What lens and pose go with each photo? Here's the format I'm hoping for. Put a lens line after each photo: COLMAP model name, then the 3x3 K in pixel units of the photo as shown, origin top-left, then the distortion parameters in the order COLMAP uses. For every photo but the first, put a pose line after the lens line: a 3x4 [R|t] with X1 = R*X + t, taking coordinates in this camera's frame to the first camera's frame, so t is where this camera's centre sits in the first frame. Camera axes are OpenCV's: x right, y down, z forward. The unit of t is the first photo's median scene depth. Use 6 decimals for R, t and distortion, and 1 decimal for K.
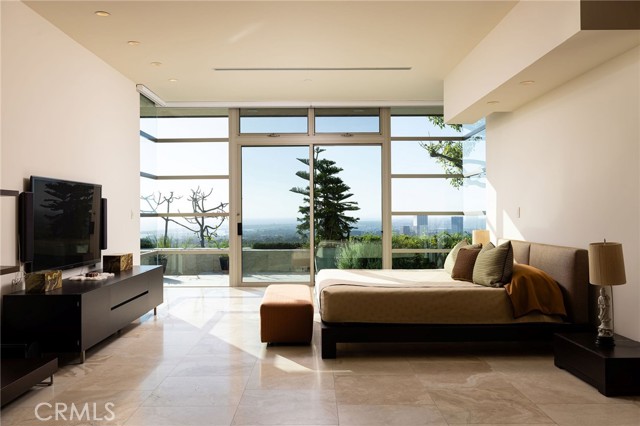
lens RADIAL K [[532.2, 0, 319.0], [0, 532.2, 210.5], [0, 0, 1]] dist [0.012319, 0.000256]
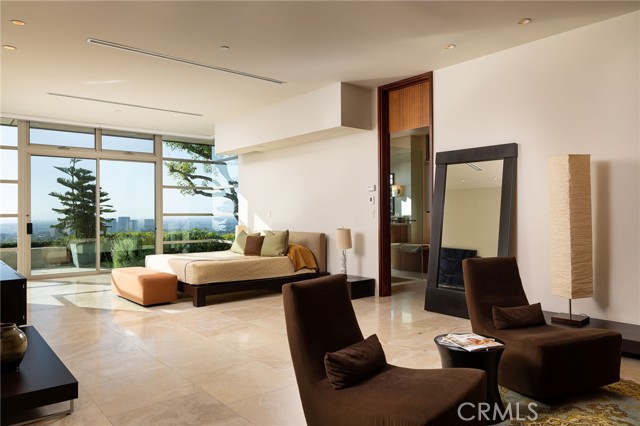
lens RADIAL K [[453.5, 0, 320.0], [0, 453.5, 214.3], [0, 0, 1]] dist [0.004149, -0.000619]
pose [[0.768741, 0.000371, 0.639560, -0.288143], [-0.001608, 0.999998, 0.001353, 0.002178], [-0.639558, -0.002069, 0.768740, -0.125685]]
